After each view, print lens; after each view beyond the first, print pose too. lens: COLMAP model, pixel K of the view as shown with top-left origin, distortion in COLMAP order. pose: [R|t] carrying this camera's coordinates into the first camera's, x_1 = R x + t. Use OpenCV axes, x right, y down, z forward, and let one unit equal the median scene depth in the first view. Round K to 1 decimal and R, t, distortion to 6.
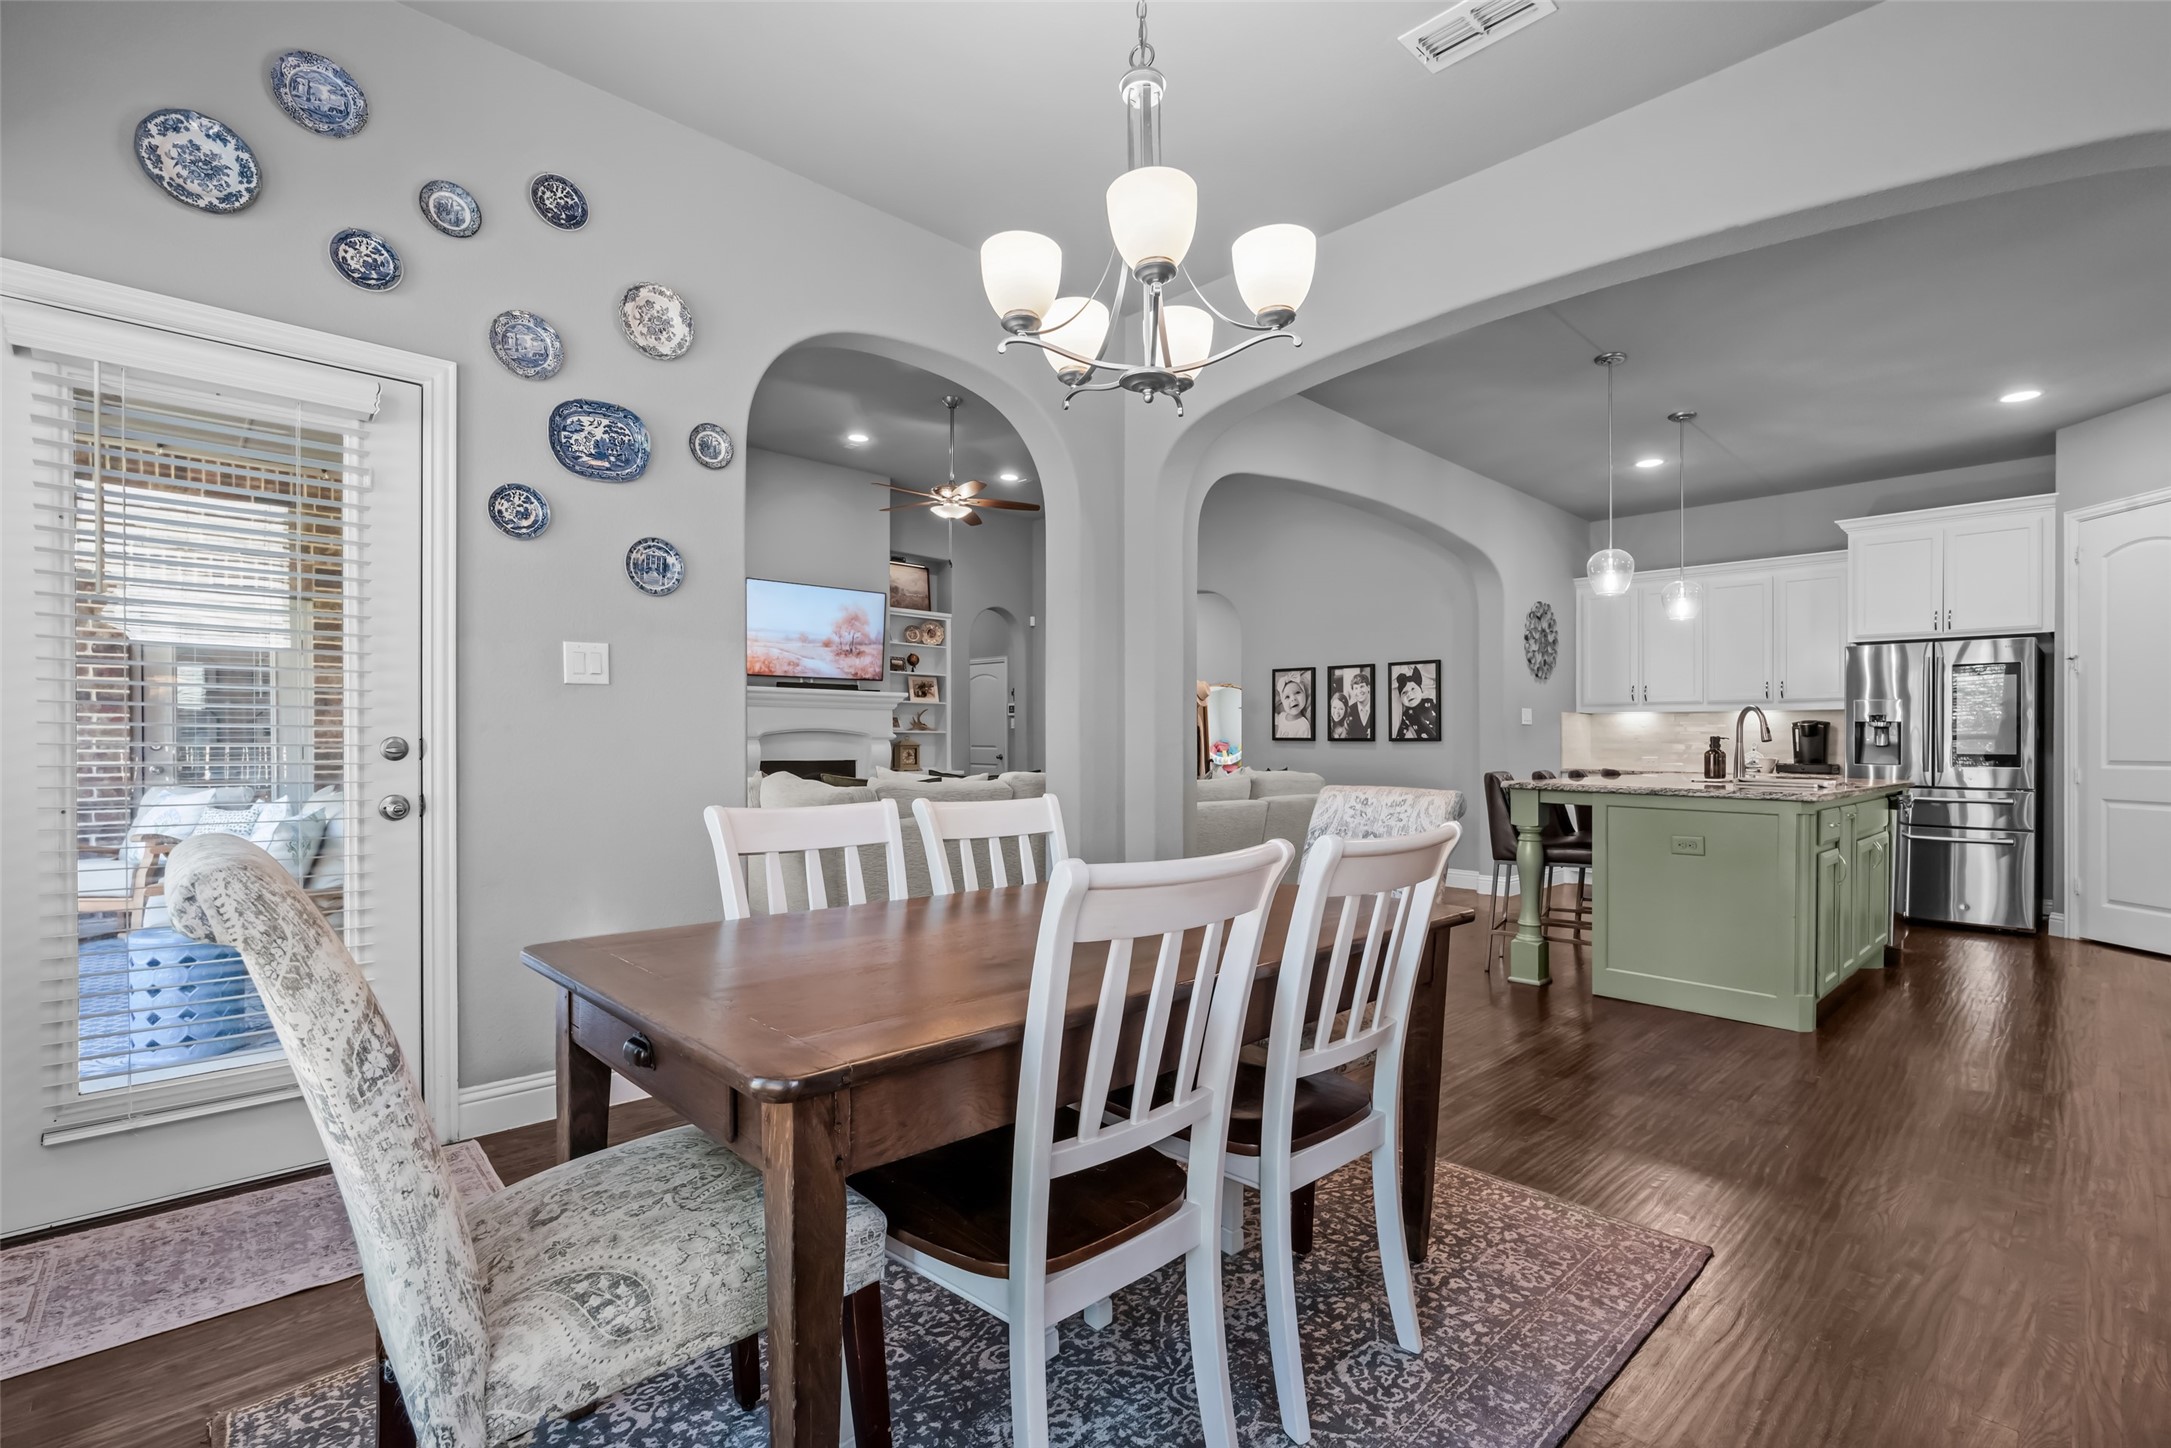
lens RADIAL K [[991.2, 0, 1088.6], [0, 991.2, 739.5], [0, 0, 1]] dist [-0.004377, 0.000776]
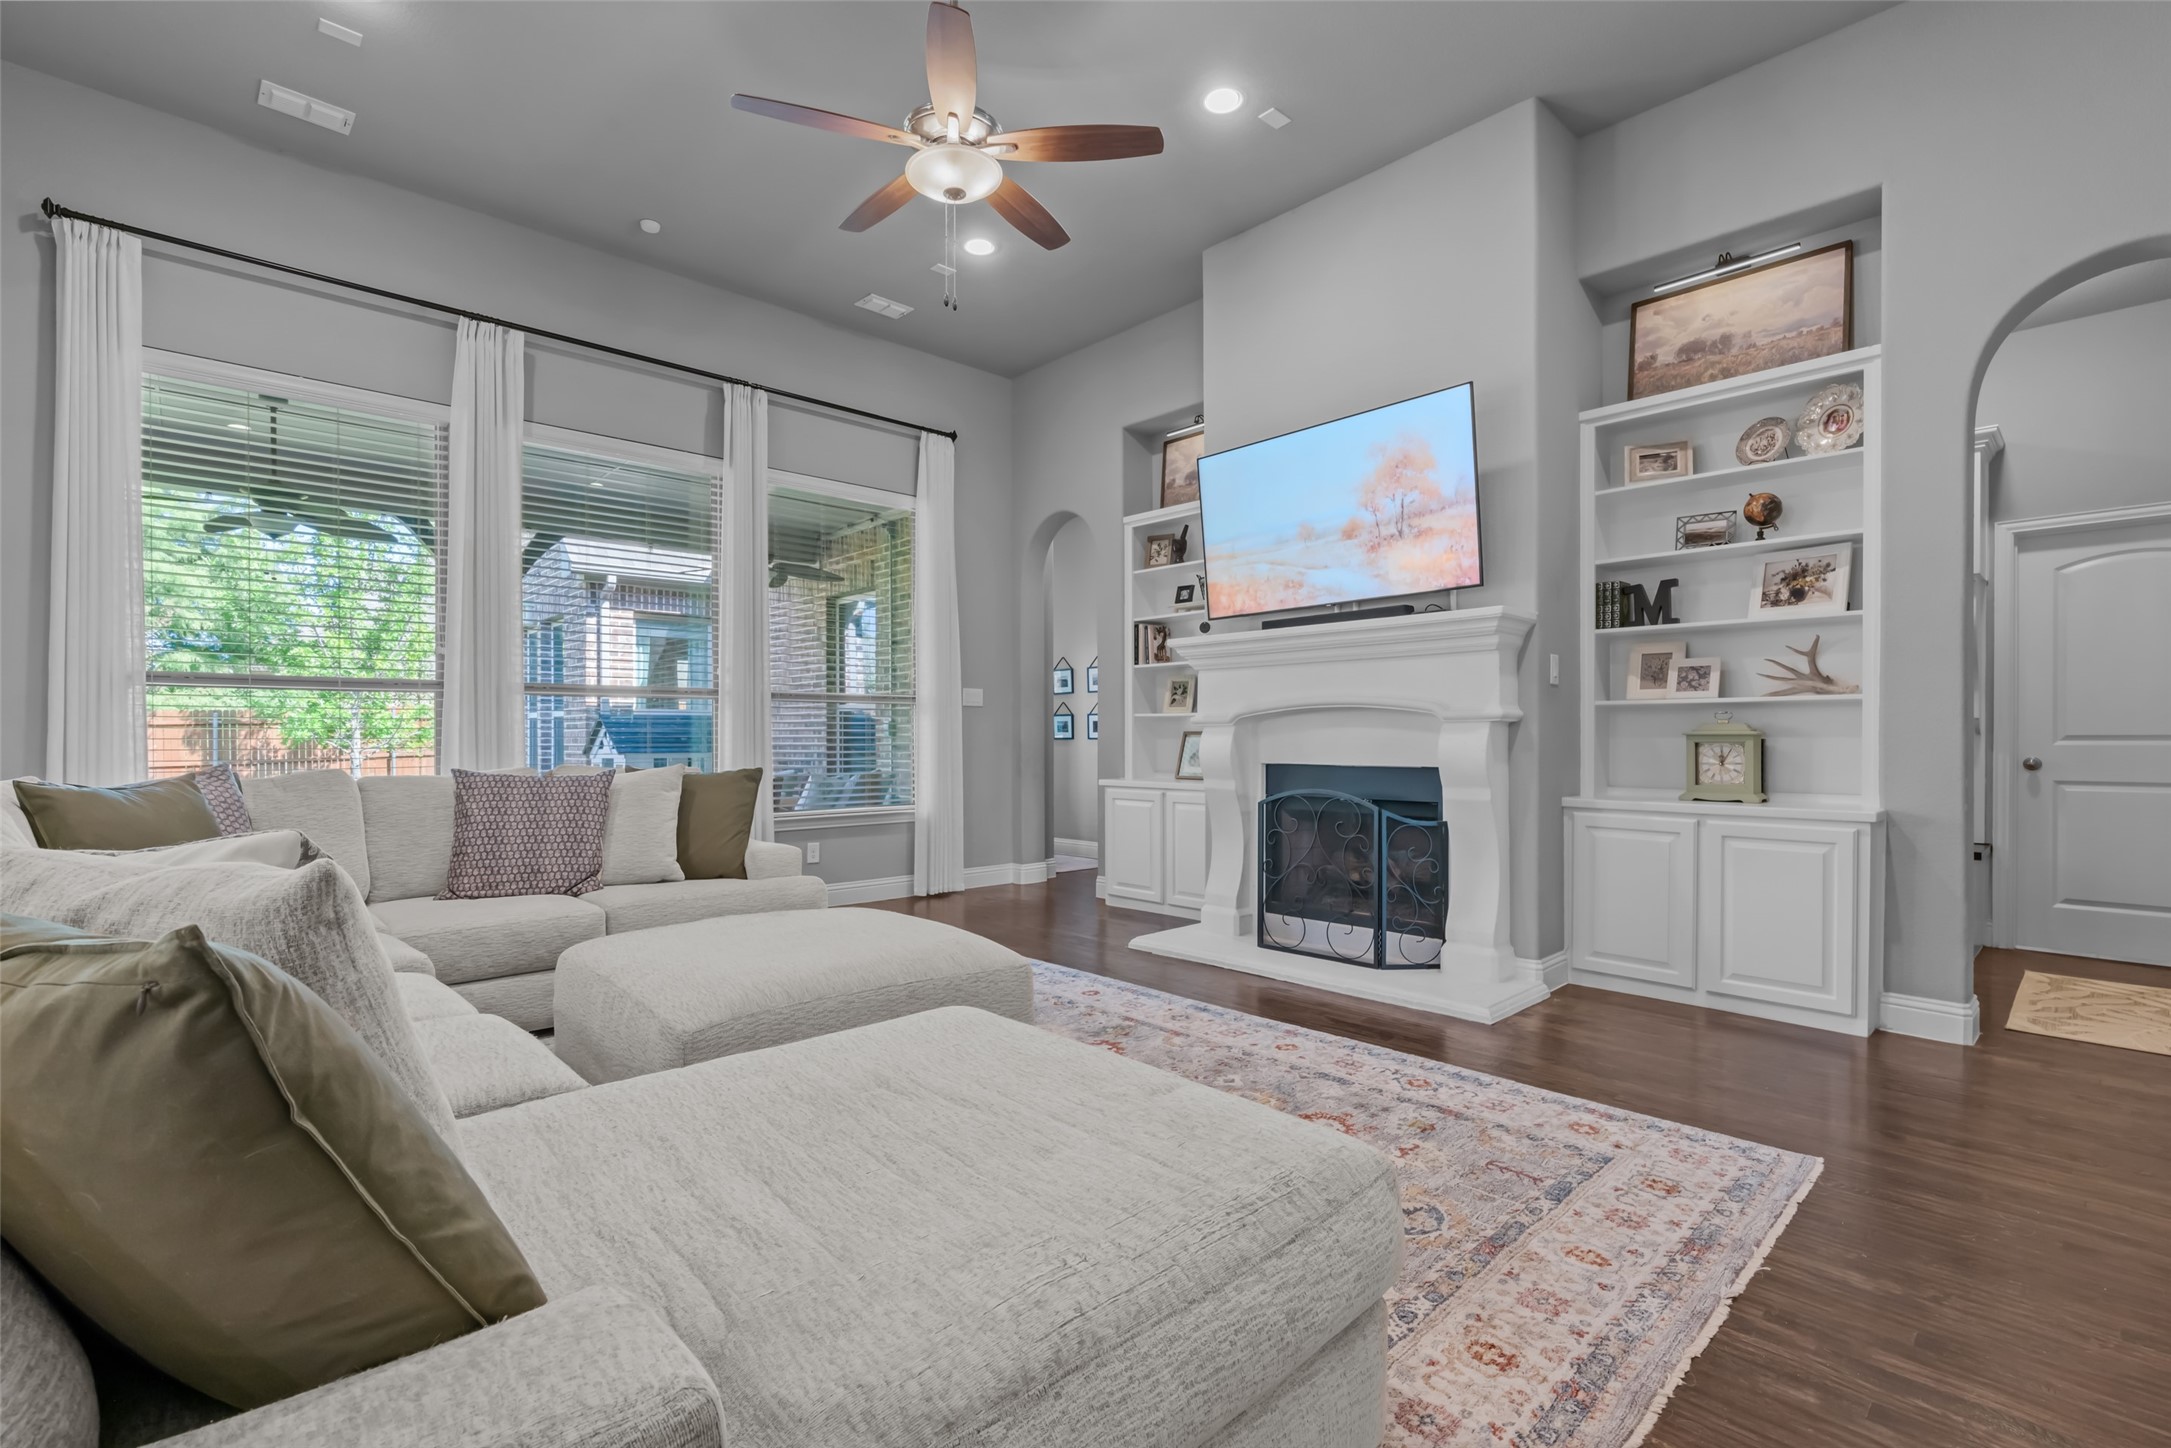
lens RADIAL K [[990.4, 0, 1080.7], [0, 990.4, 728.7], [0, 0, 1]] dist [-0.001954, 0.000677]
pose [[-0.014198, -0.012218, -0.999825, 0.229830], [0.002781, 0.999921, -0.012259, 0.007863], [0.999895, -0.002955, -0.014163, 0.853462]]
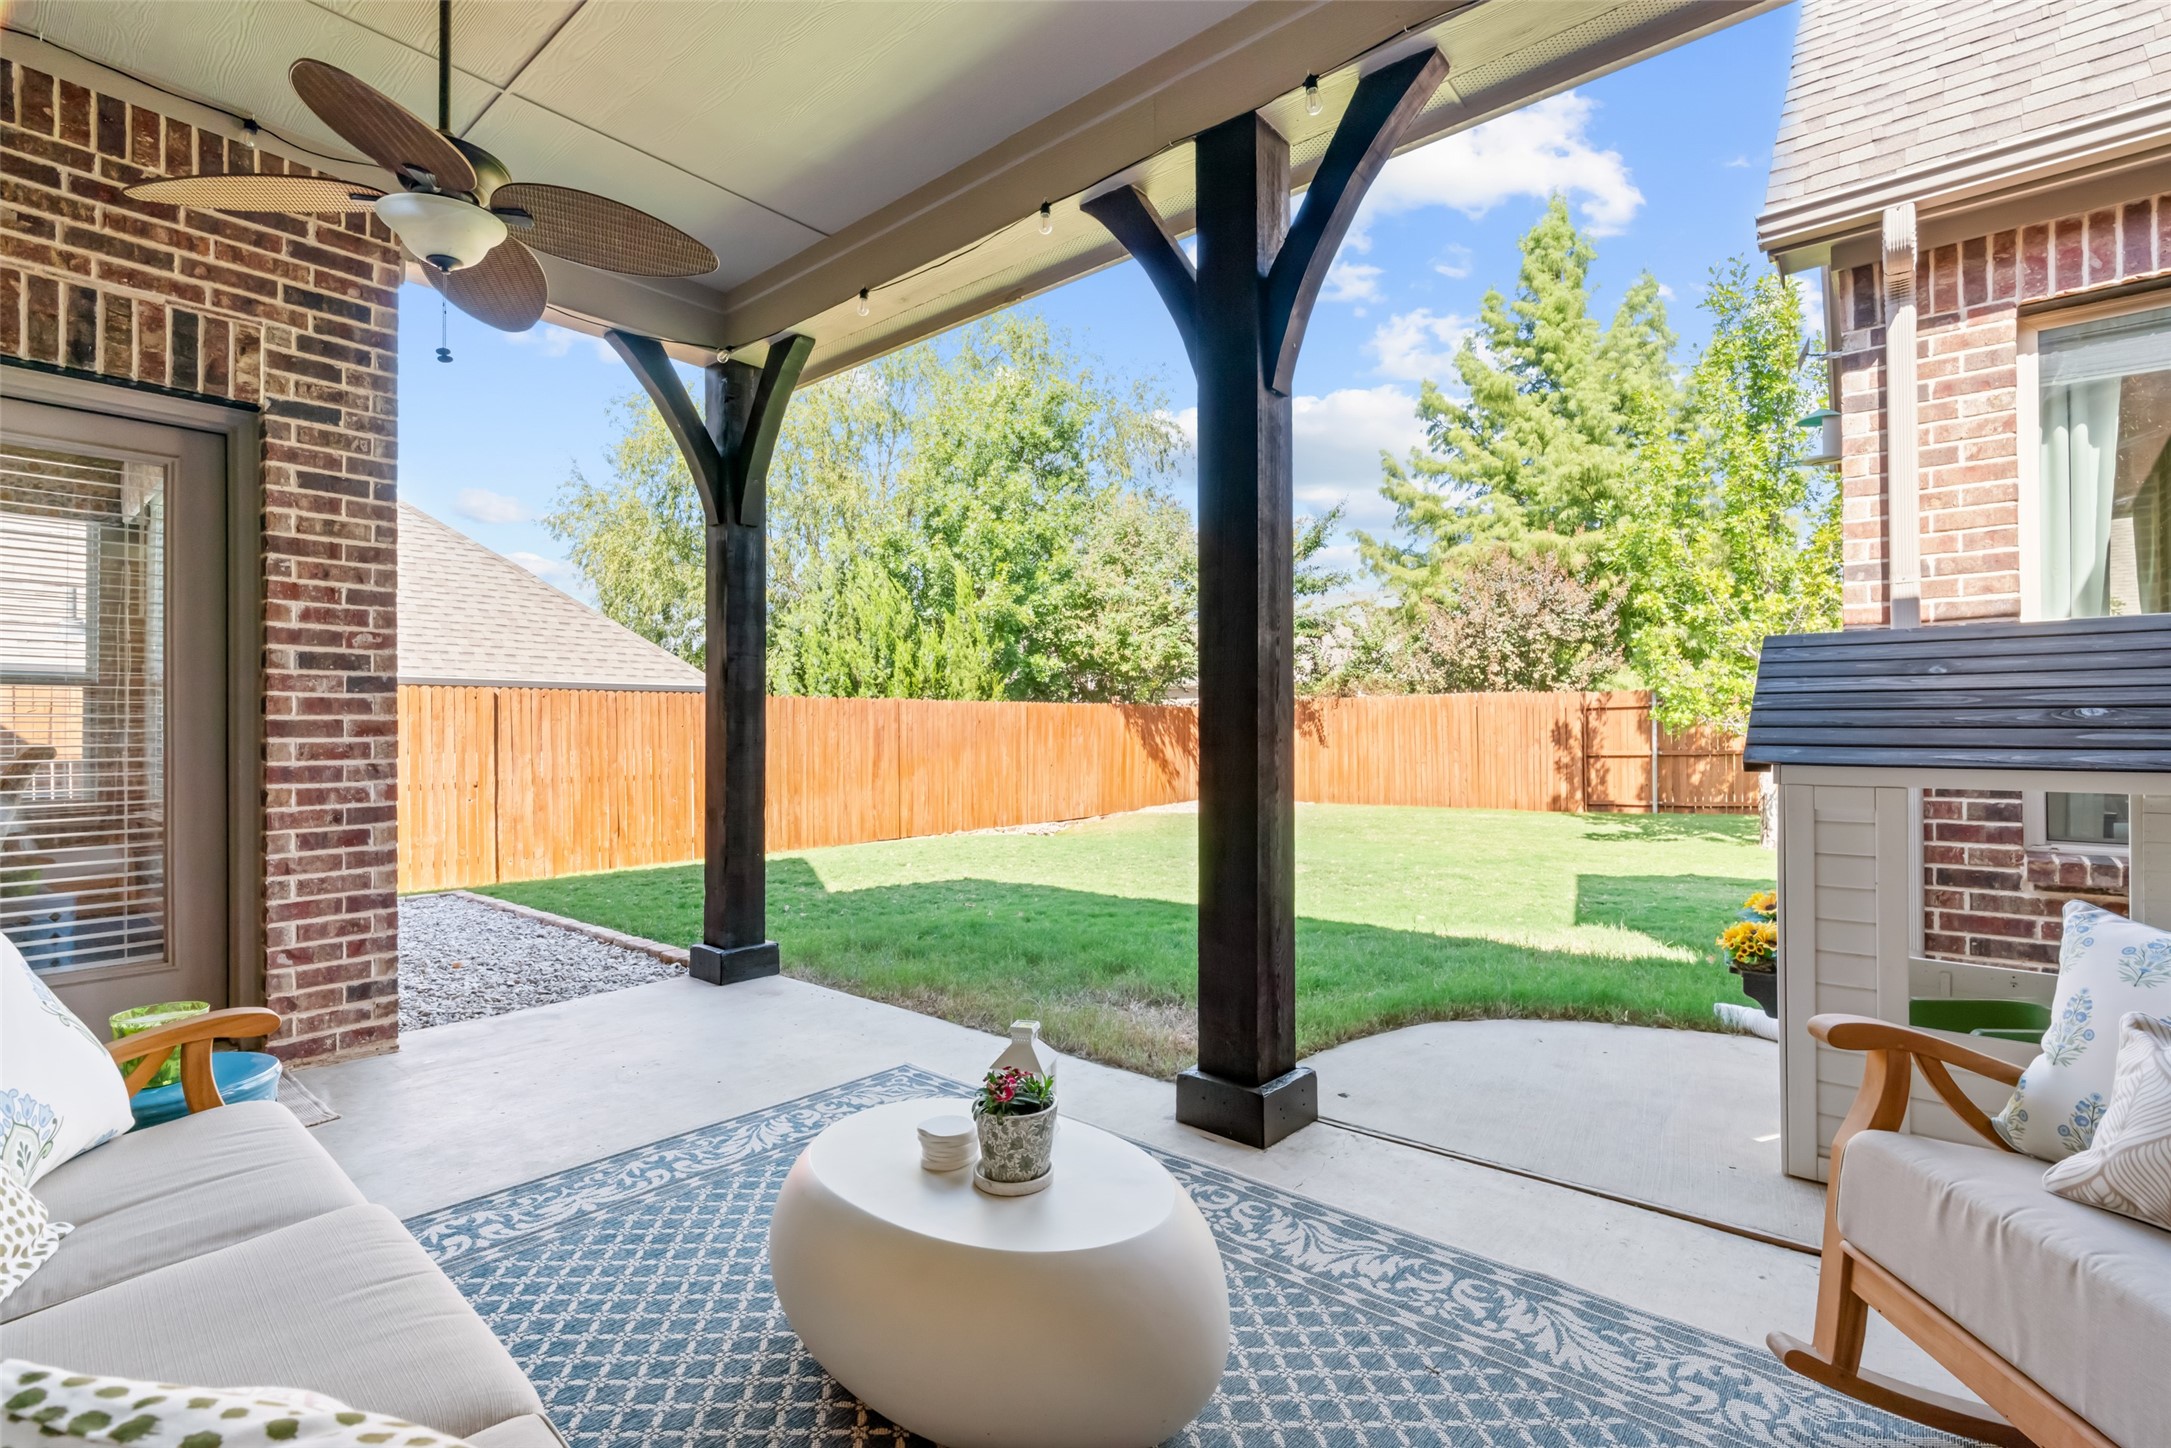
lens RADIAL K [[972.7, 0, 1089.4], [0, 972.7, 722.7], [0, 0, 1]] dist [-0.006577, 0.000285]
pose [[-0.993163, 0.006019, -0.116578, -0.520141], [0.007012, 0.999942, -0.008116, 0.008358], [0.116522, -0.008878, -0.993148, 0.632688]]
